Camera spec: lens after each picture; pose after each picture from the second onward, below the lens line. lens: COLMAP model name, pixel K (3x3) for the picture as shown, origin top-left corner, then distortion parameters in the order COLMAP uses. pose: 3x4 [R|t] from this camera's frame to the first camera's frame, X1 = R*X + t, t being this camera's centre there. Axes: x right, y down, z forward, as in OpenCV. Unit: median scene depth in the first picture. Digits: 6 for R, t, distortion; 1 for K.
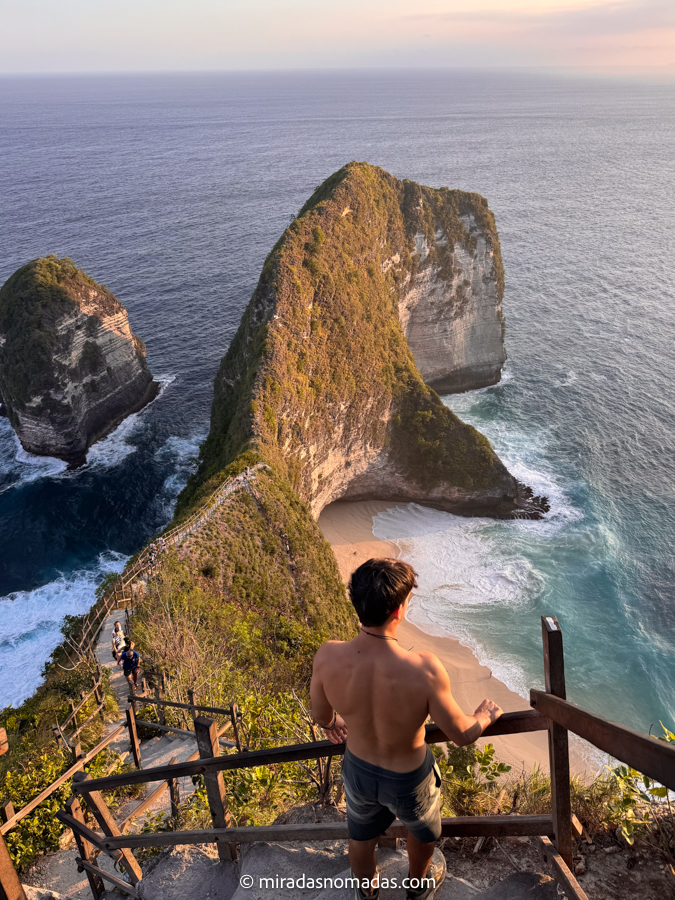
lens RADIAL K [[648.6, 0, 336.2], [0, 648.6, 450.0], [0, 0, 1]] dist [0.038307, -0.000069]
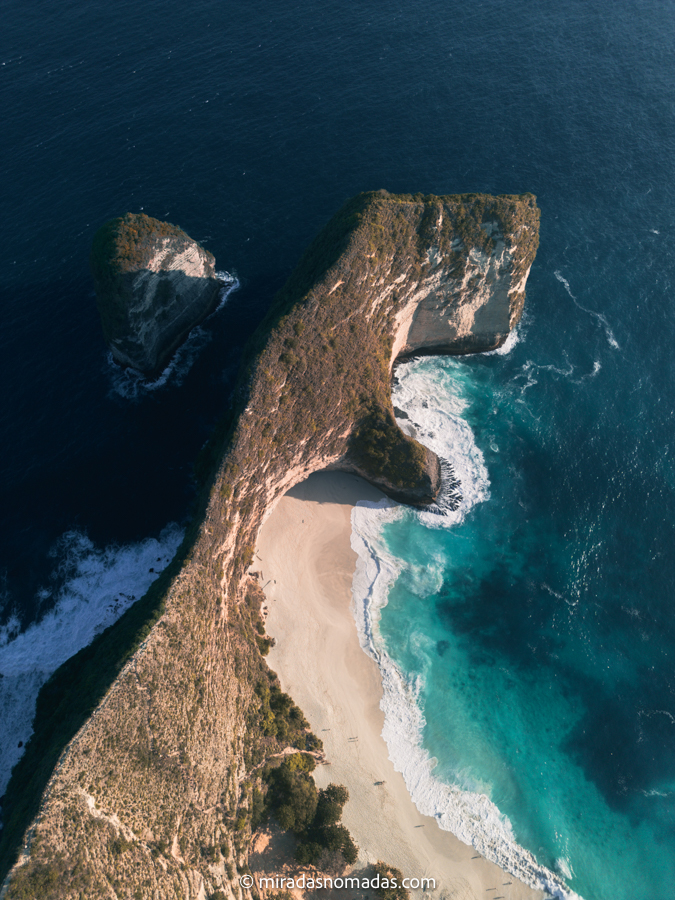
lens RADIAL K [[623.8, 0, 338.3], [0, 623.8, 449.6], [0, 0, 1]] dist [0.012113, 0.000571]
pose [[0.963956, 0.234501, -0.125691, 0.189101], [-0.152294, 0.873682, 0.462046, -0.505581], [0.218164, -0.426250, 0.877904, -0.140424]]
